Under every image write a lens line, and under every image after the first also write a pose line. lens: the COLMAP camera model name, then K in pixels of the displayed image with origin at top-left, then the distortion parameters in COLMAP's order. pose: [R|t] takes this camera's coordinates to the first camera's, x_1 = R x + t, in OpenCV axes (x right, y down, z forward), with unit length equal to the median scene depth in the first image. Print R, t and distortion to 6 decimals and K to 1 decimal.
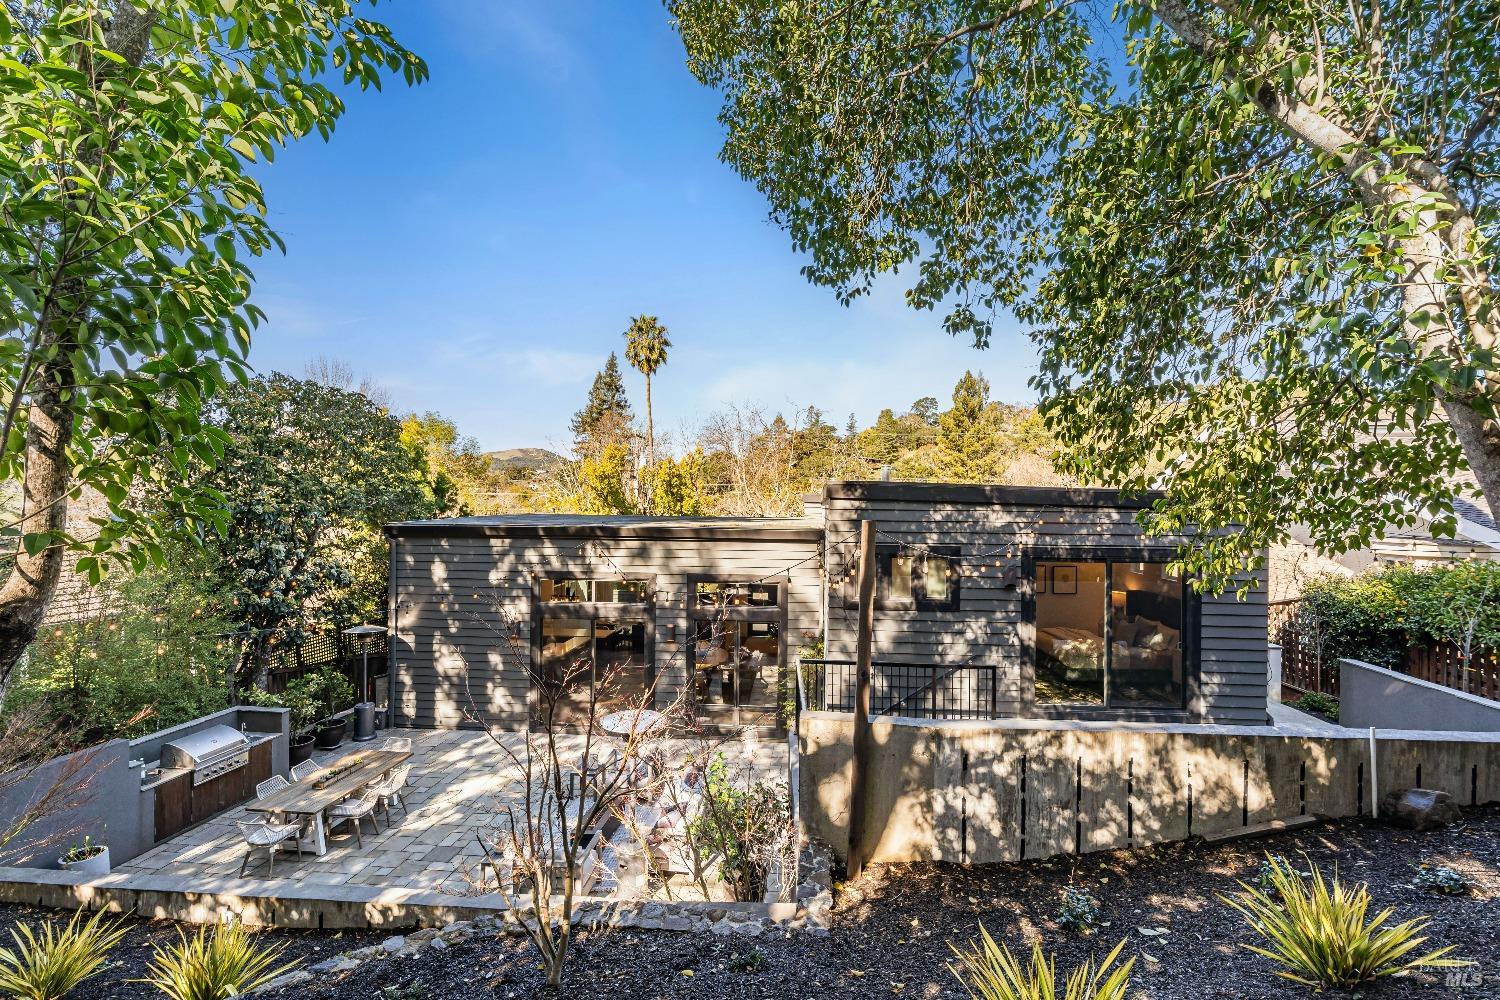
lens RADIAL K [[678.5, 0, 760.2], [0, 678.5, 499.2], [0, 0, 1]] dist [-0.011294, 0.002872]
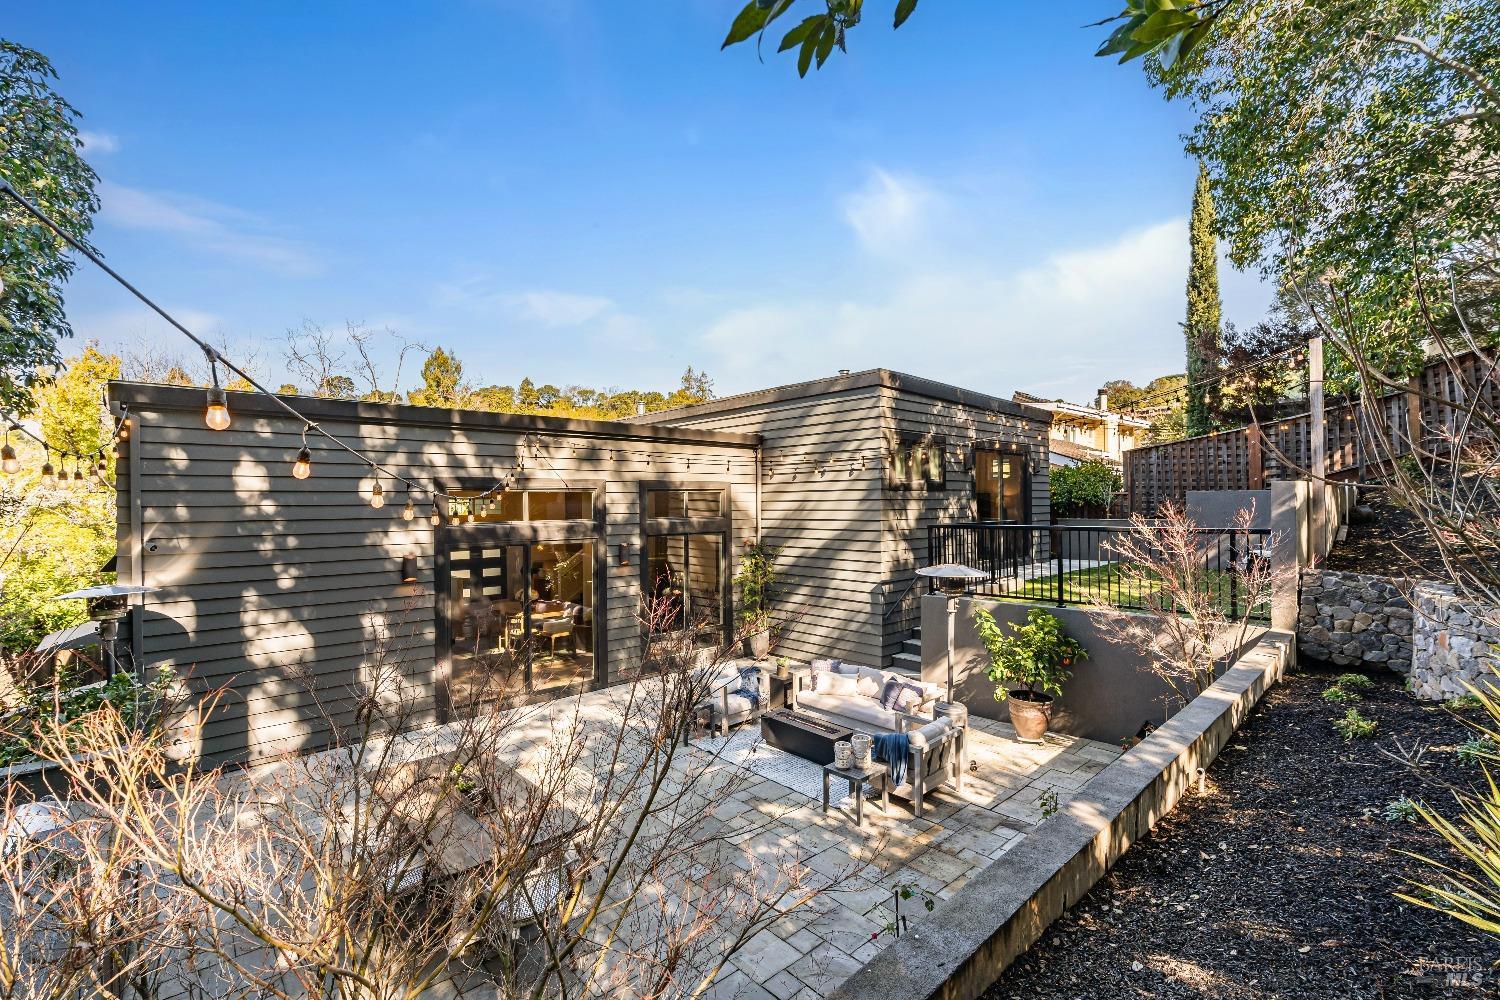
lens RADIAL K [[678.5, 0, 752.8], [0, 678.5, 499.0], [0, 0, 1]] dist [-0.011294, 0.002872]
pose [[0.666190, -0.011460, 0.745694, -0.621681], [0.011718, 0.999919, 0.004899, 0.126883], [-0.745690, 0.005474, 0.666270, 0.340939]]
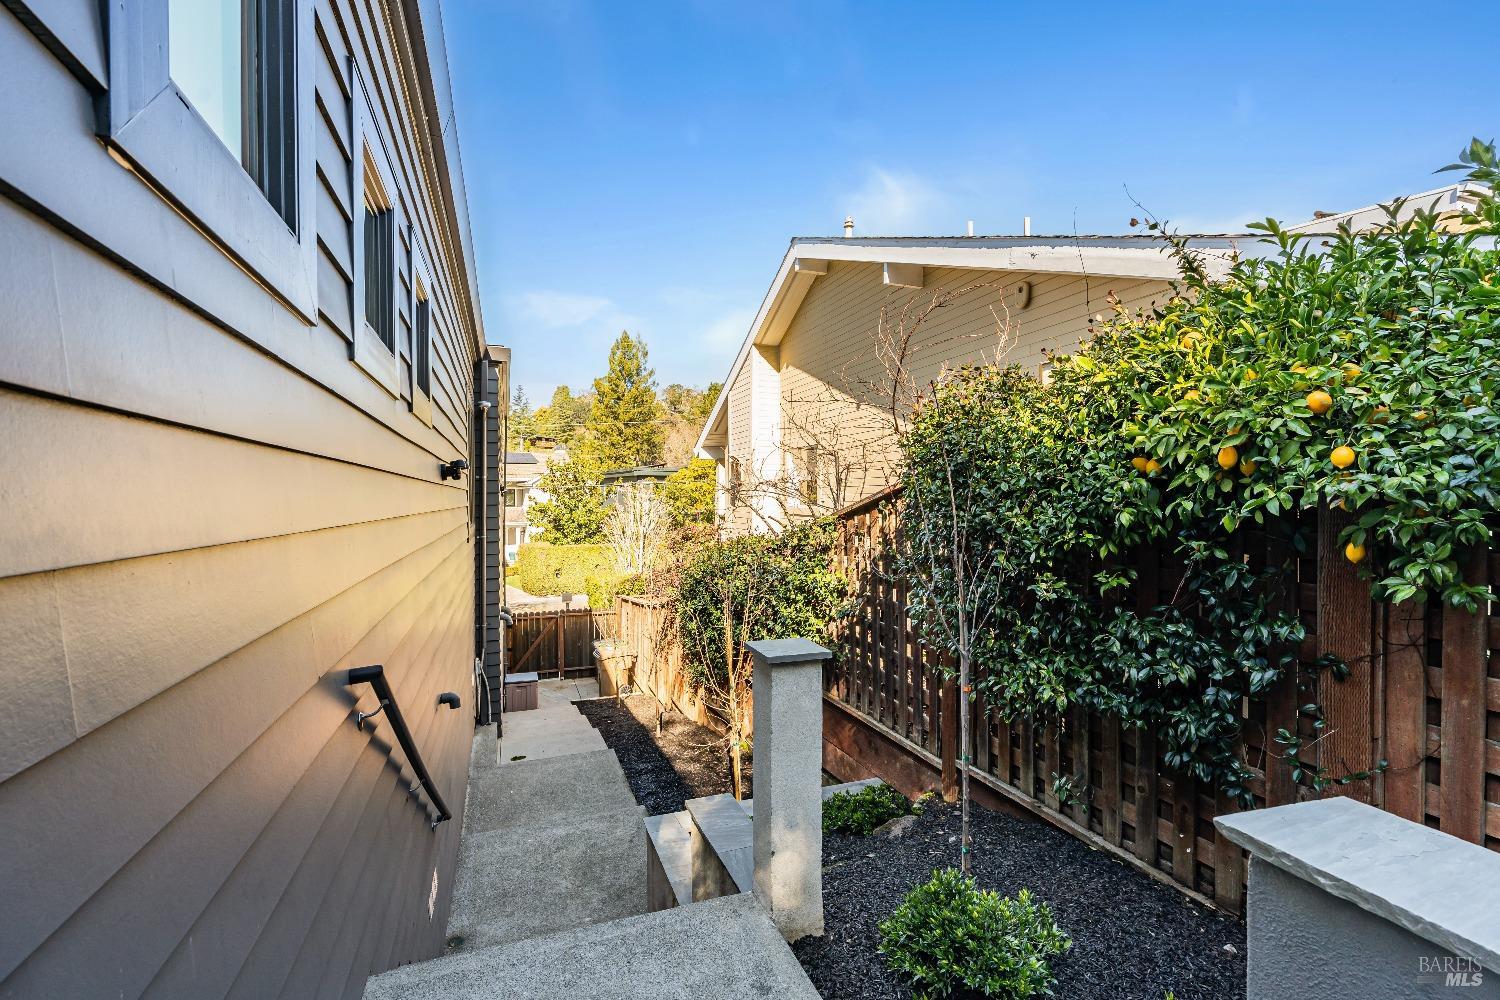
lens RADIAL K [[678.5, 0, 741.1], [0, 678.5, 503.9], [0, 0, 1]] dist [-0.011294, 0.002872]
pose [[0.916963, -0.021702, 0.398382, 0.573969], [0.012575, 0.999596, 0.025509, 0.145067], [-0.398774, -0.018381, 0.916865, 0.703522]]
